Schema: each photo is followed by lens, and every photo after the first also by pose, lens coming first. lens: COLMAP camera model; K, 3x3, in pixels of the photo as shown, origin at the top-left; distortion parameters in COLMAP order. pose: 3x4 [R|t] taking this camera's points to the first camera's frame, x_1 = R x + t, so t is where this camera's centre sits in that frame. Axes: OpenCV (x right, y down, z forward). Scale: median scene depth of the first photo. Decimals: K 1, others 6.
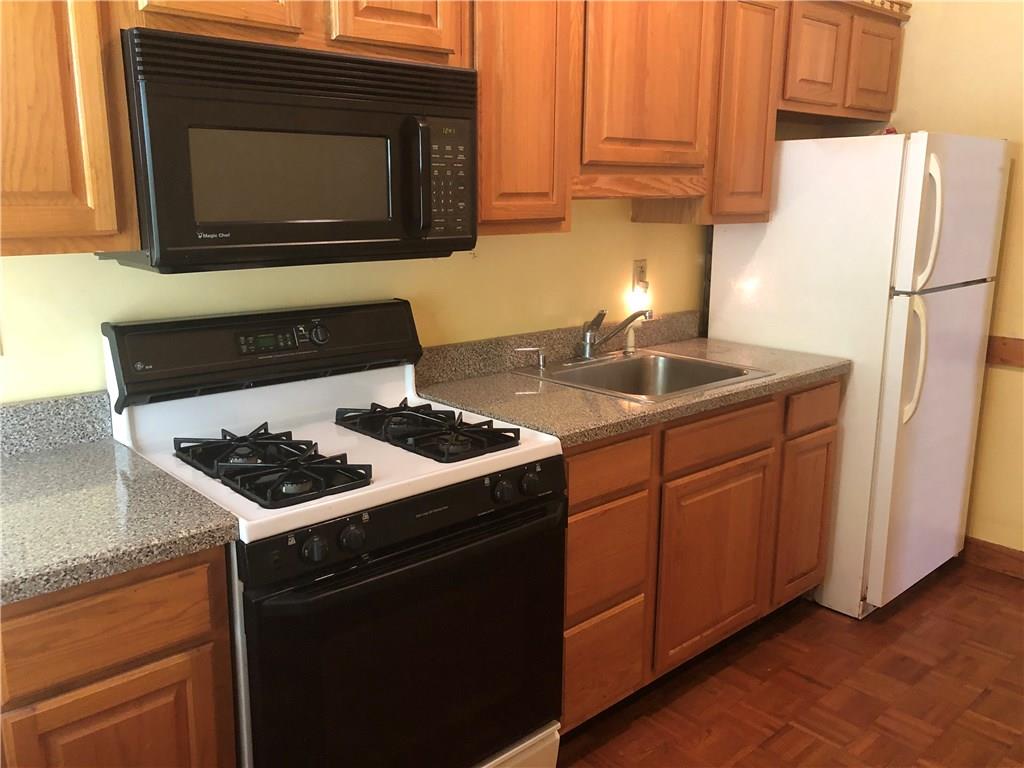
lens RADIAL K [[836.0, 0, 511.0], [0, 836.0, 388.1], [0, 0, 1]] dist [0.079418, -0.107330]
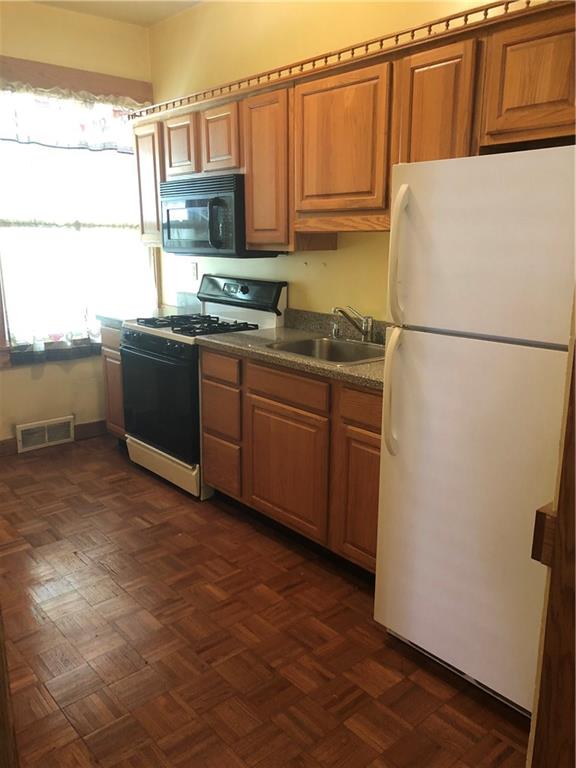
lens RADIAL K [[628.0, 0, 288.0], [0, 628.0, 384.0], [0, 0, 1]] dist [0.045077, -0.066350]
pose [[-0.007914, 0.230996, -0.972923, 1.365976], [-0.224716, 0.947657, 0.226825, -0.209512], [0.974392, 0.220427, 0.044409, 0.948394]]
